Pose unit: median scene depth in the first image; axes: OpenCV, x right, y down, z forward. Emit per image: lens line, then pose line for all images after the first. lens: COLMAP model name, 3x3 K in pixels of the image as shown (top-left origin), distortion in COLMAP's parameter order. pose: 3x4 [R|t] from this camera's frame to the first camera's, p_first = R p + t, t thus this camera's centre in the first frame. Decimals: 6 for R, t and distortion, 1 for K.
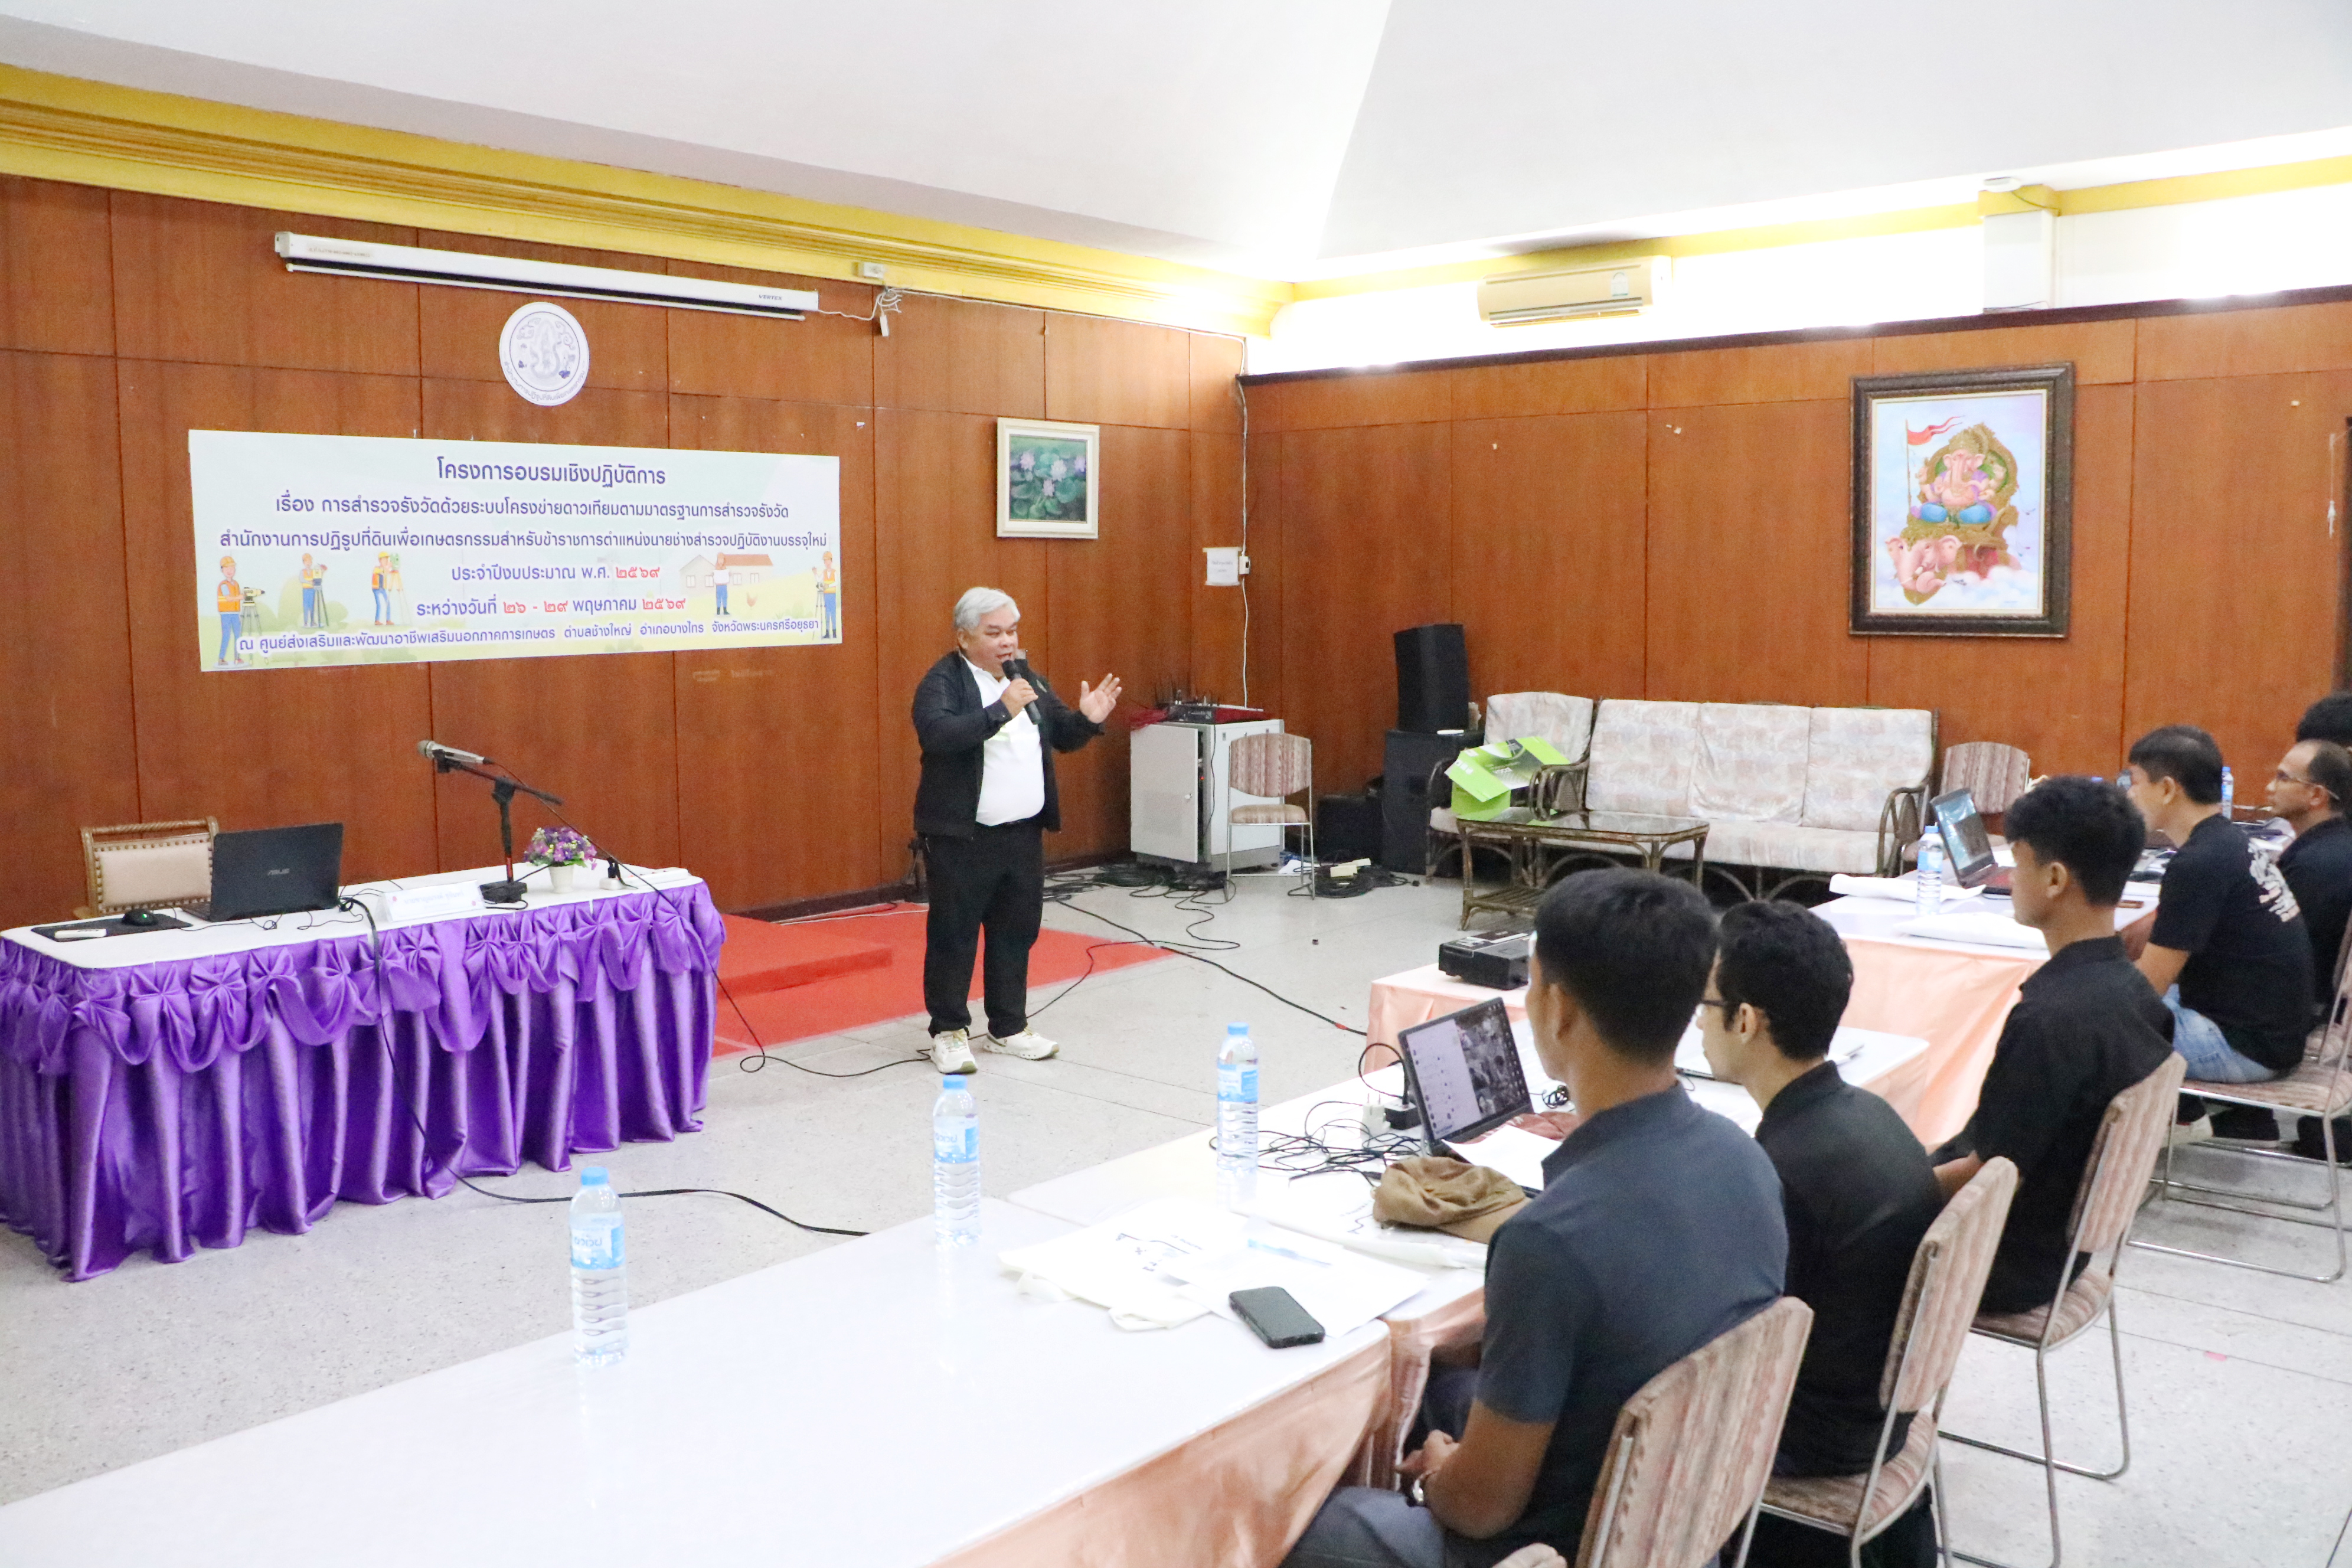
lens RADIAL K [[1946.4, 0, 1179.2], [0, 1946.4, 767.7], [0, 0, 1]] dist [-0.110938, 0.007097]
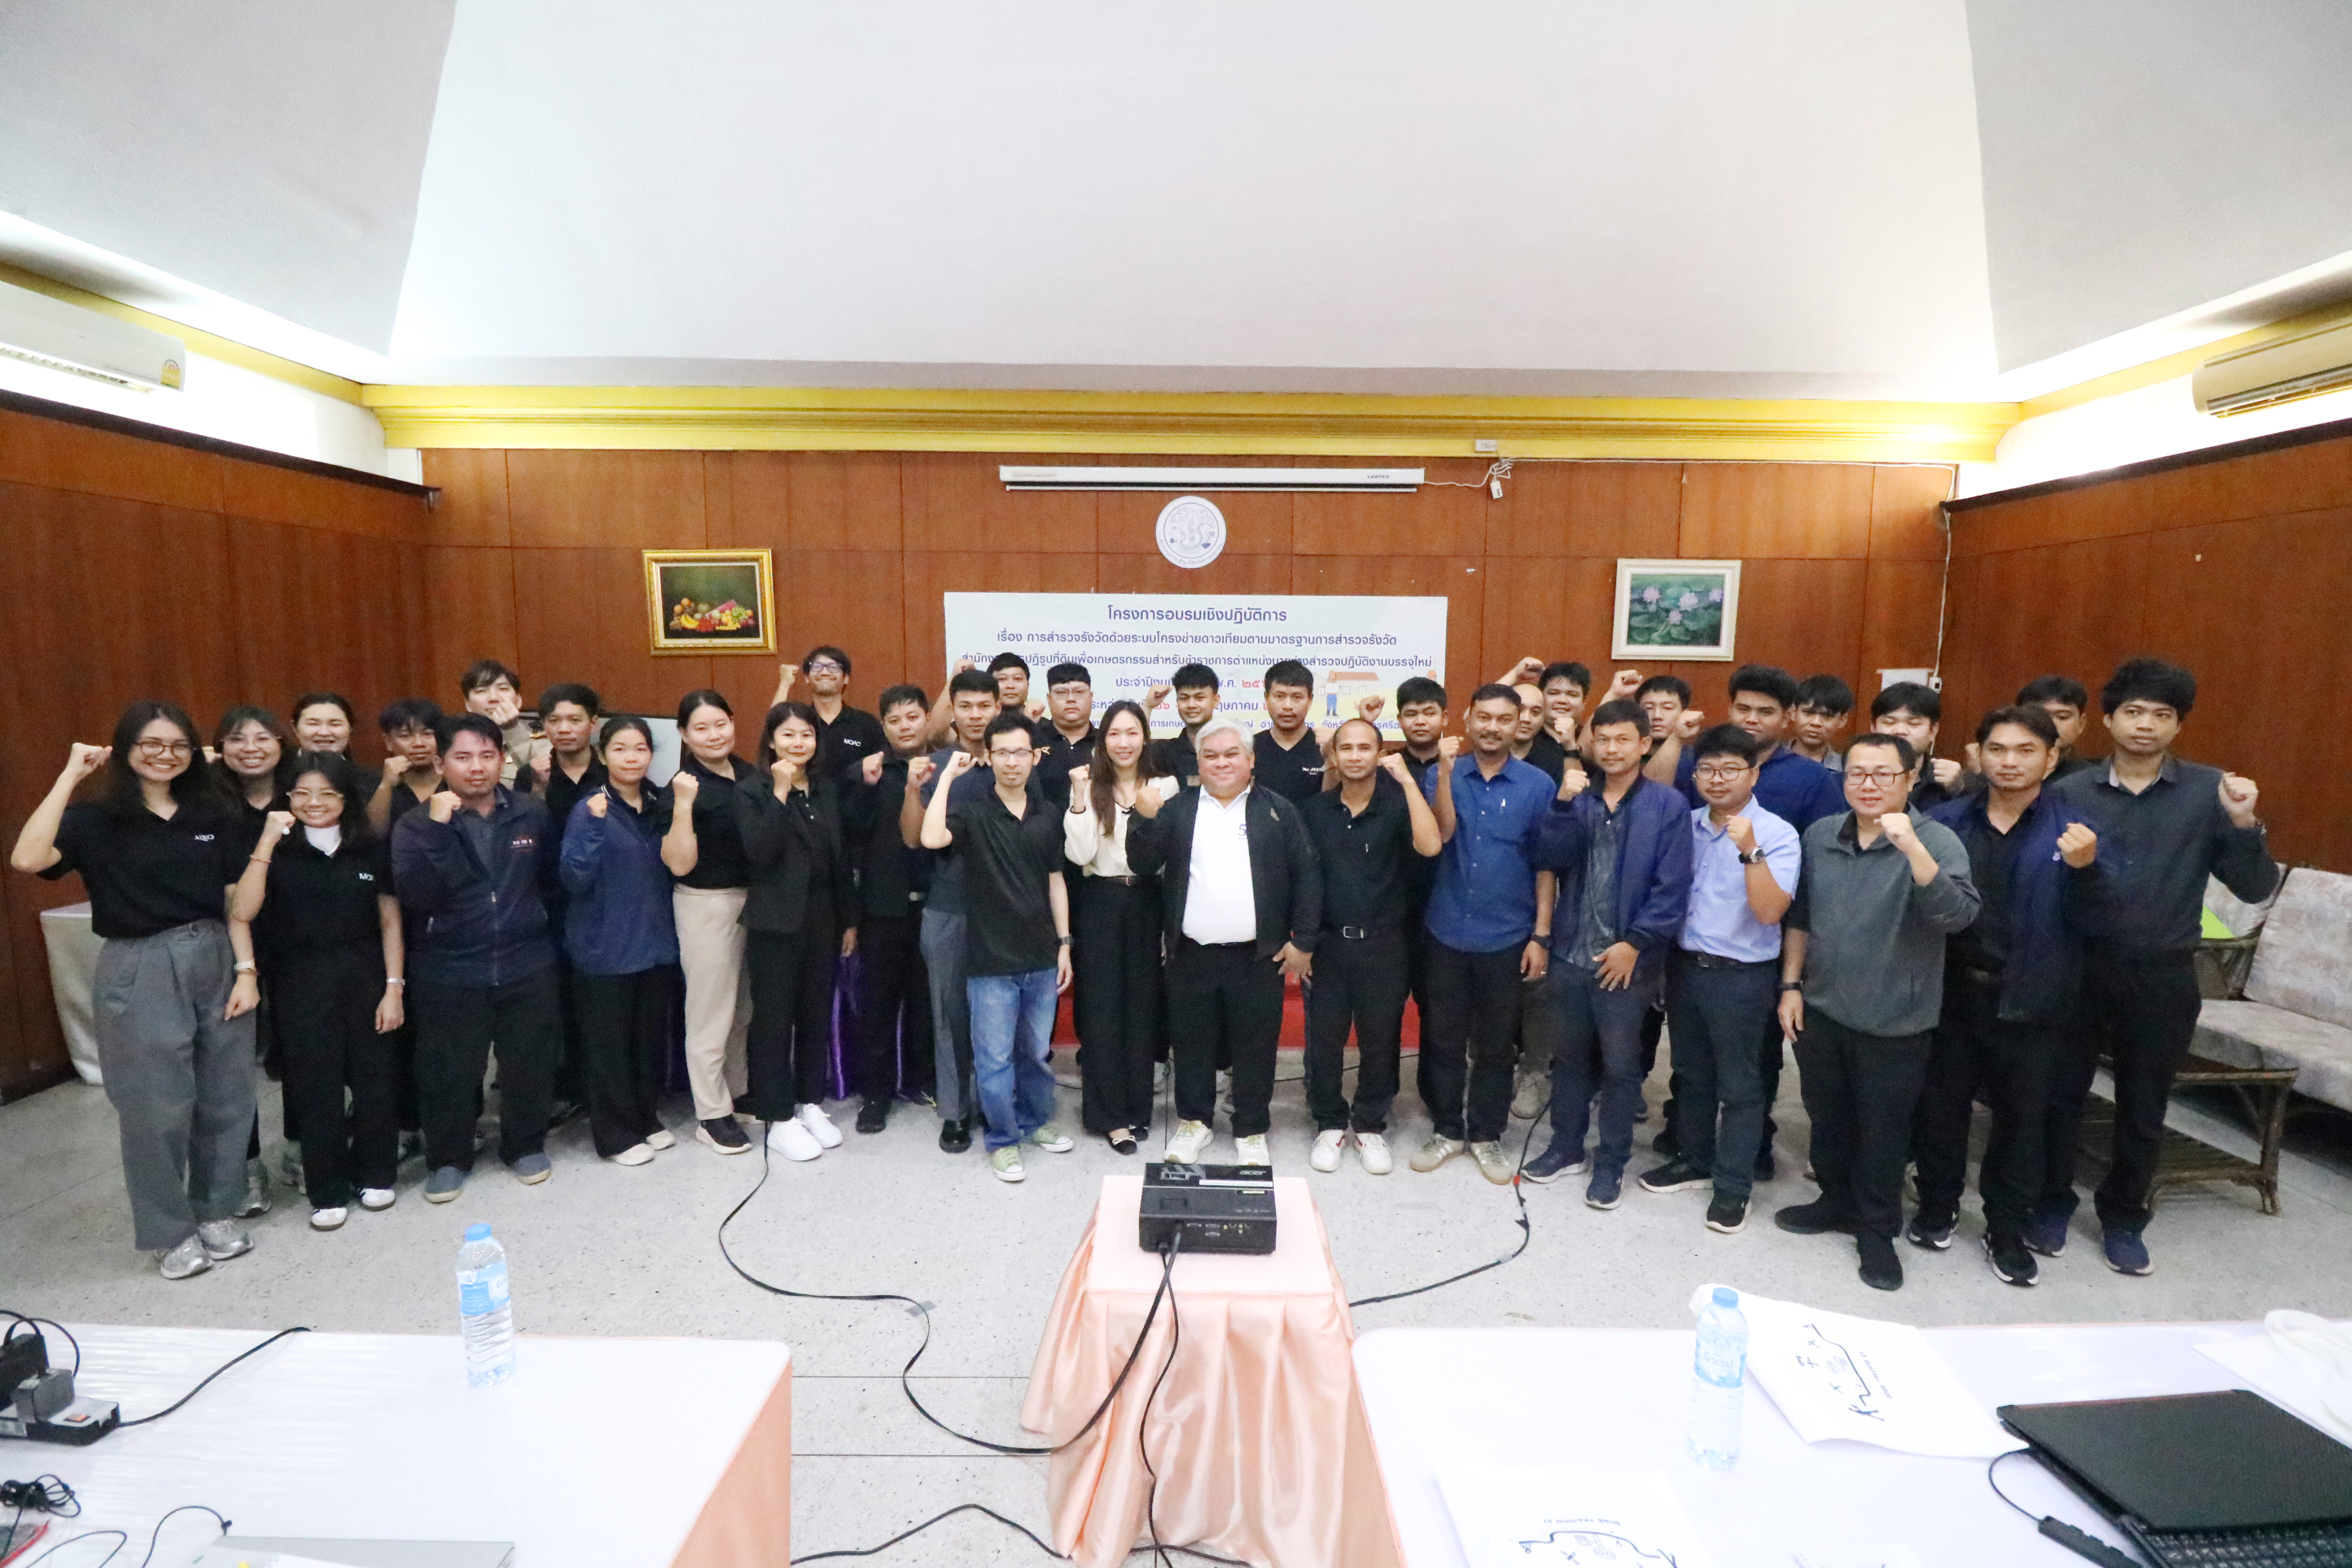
lens RADIAL K [[1129.1, 0, 1179.1], [0, 1129.1, 793.4], [0, 0, 1]] dist [-0.005476, -0.007074]
pose [[0.652413, 0.095403, -0.751834, 0.304035], [-0.087960, 0.994873, 0.049915, -0.055857], [0.752741, 0.033567, 0.657460, 0.401351]]
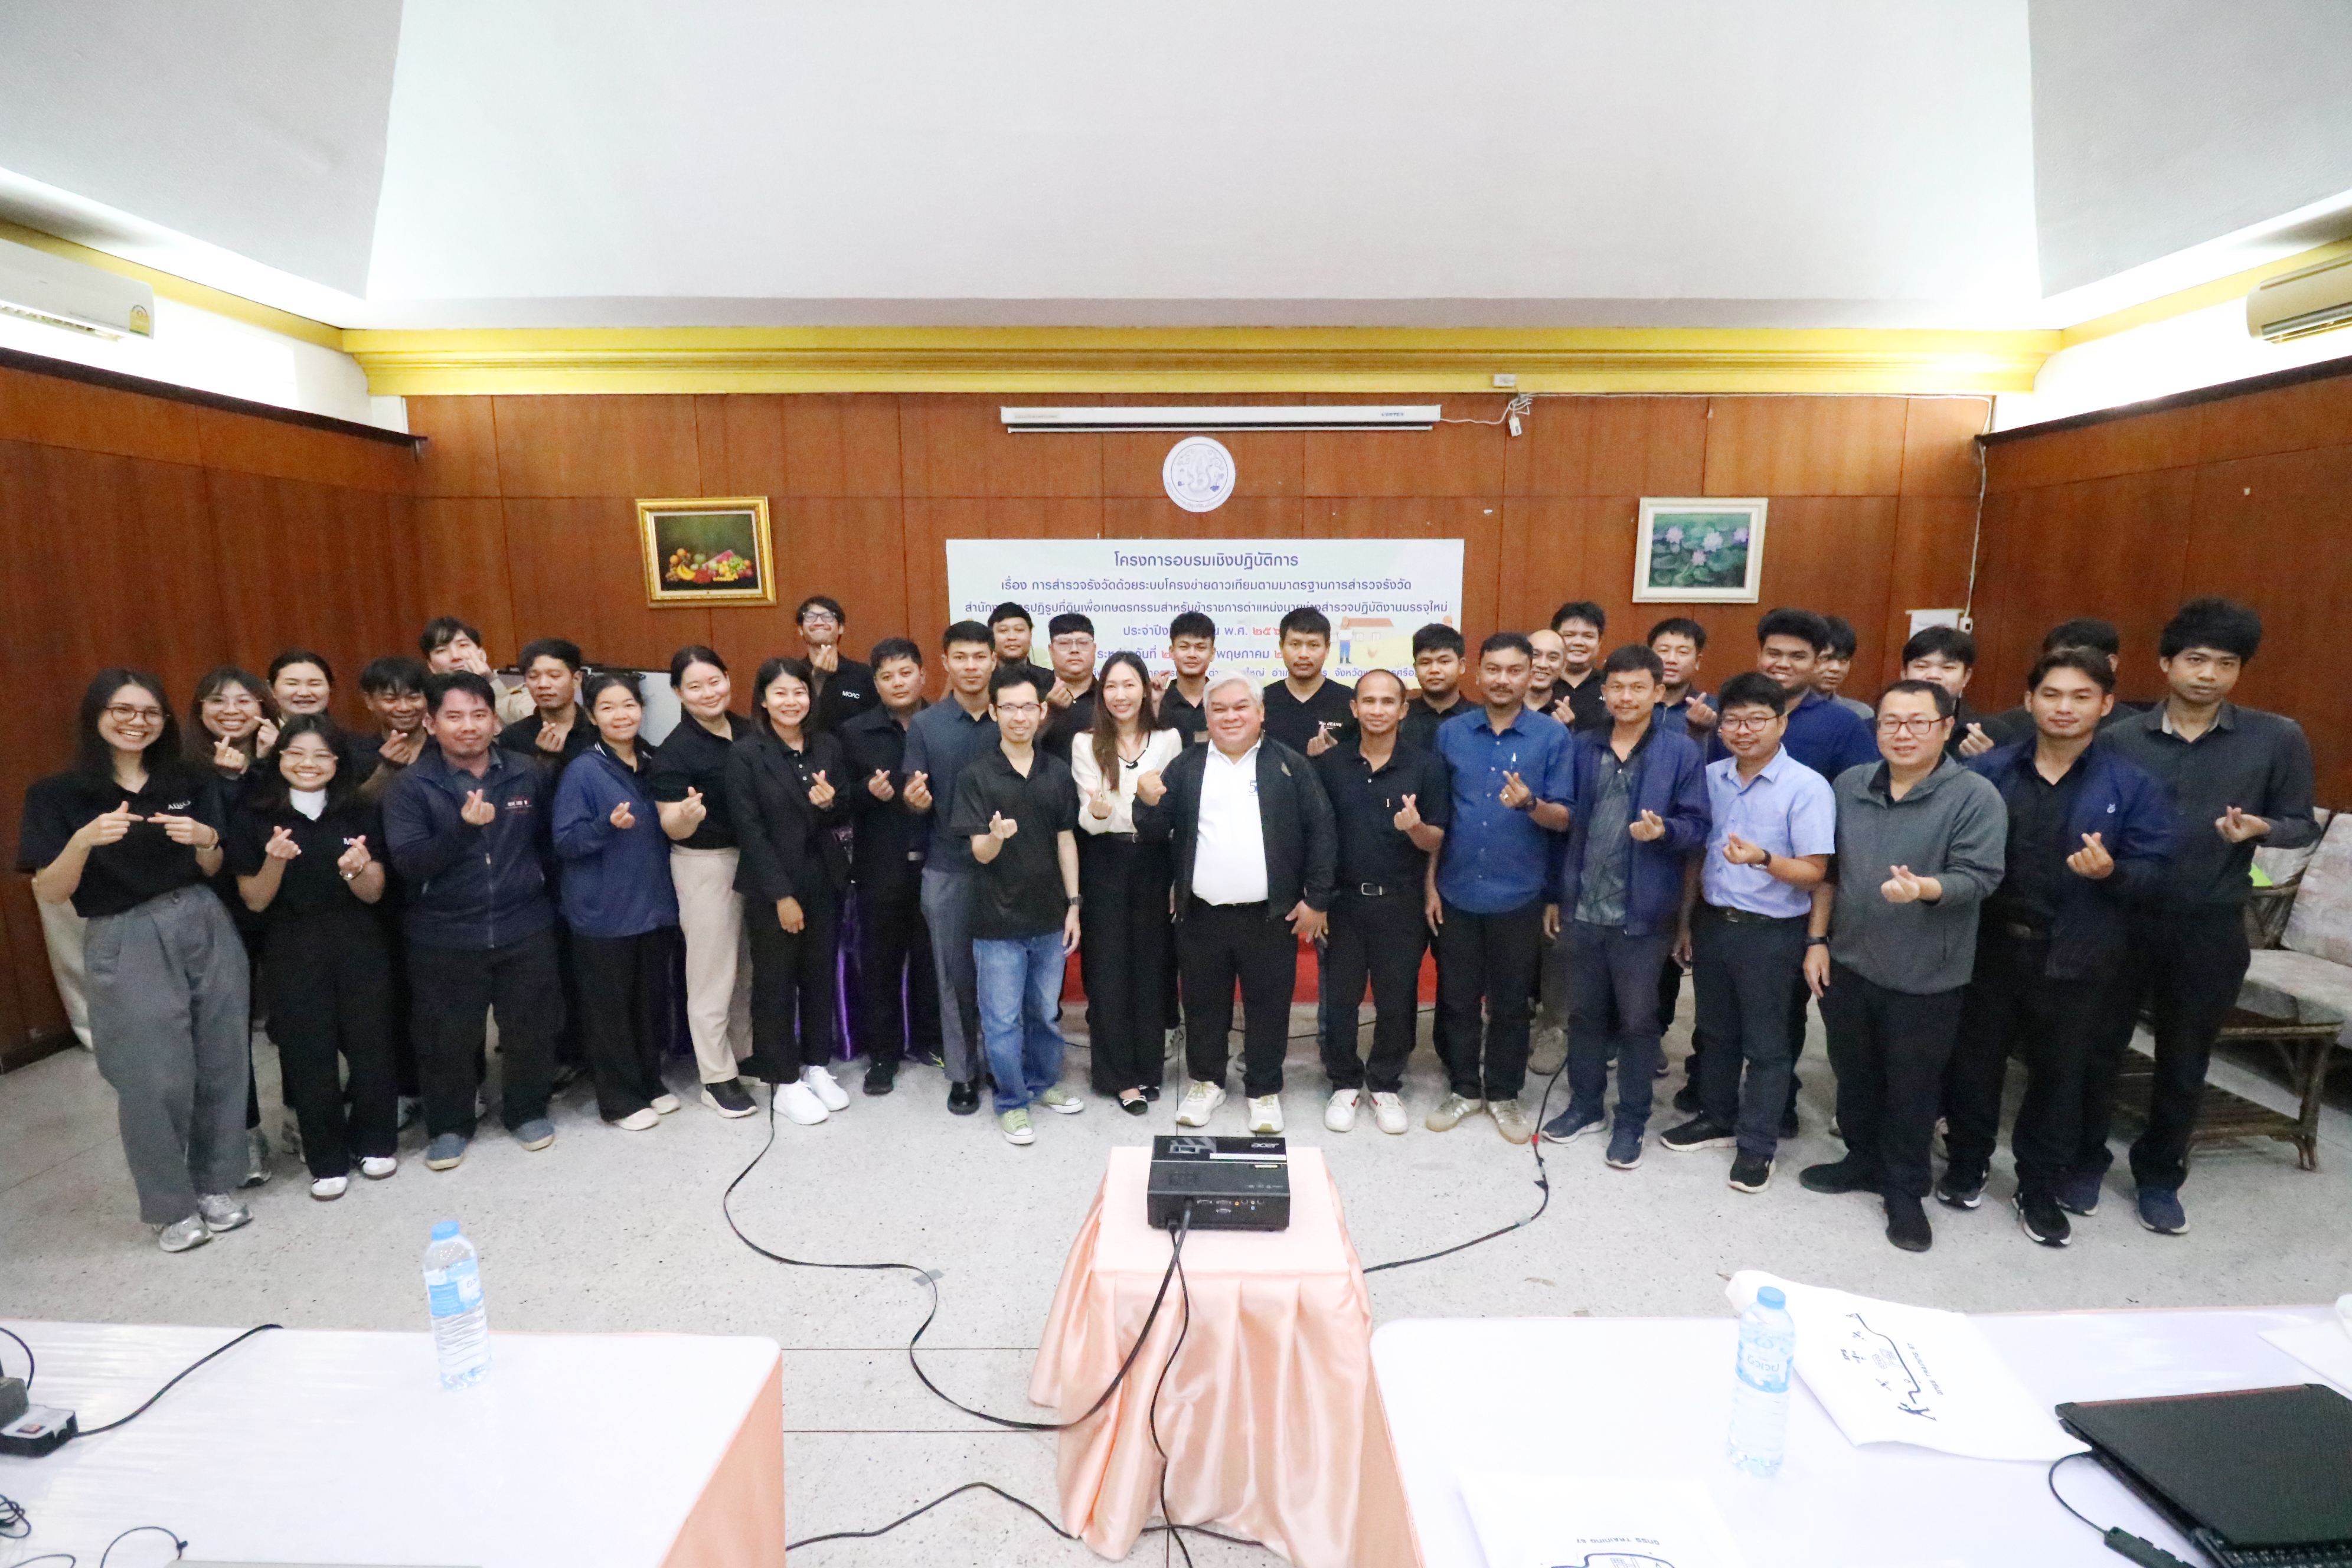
lens RADIAL K [[1129.1, 0, 1184.3], [0, 1129.1, 794.6], [0, 0, 1]] dist [-0.005476, -0.007074]
pose [[0.648521, 0.125990, -0.750698, 0.293746], [-0.078726, 0.992020, 0.098481, -0.058229], [0.757115, -0.004768, 0.653264, 0.411922]]
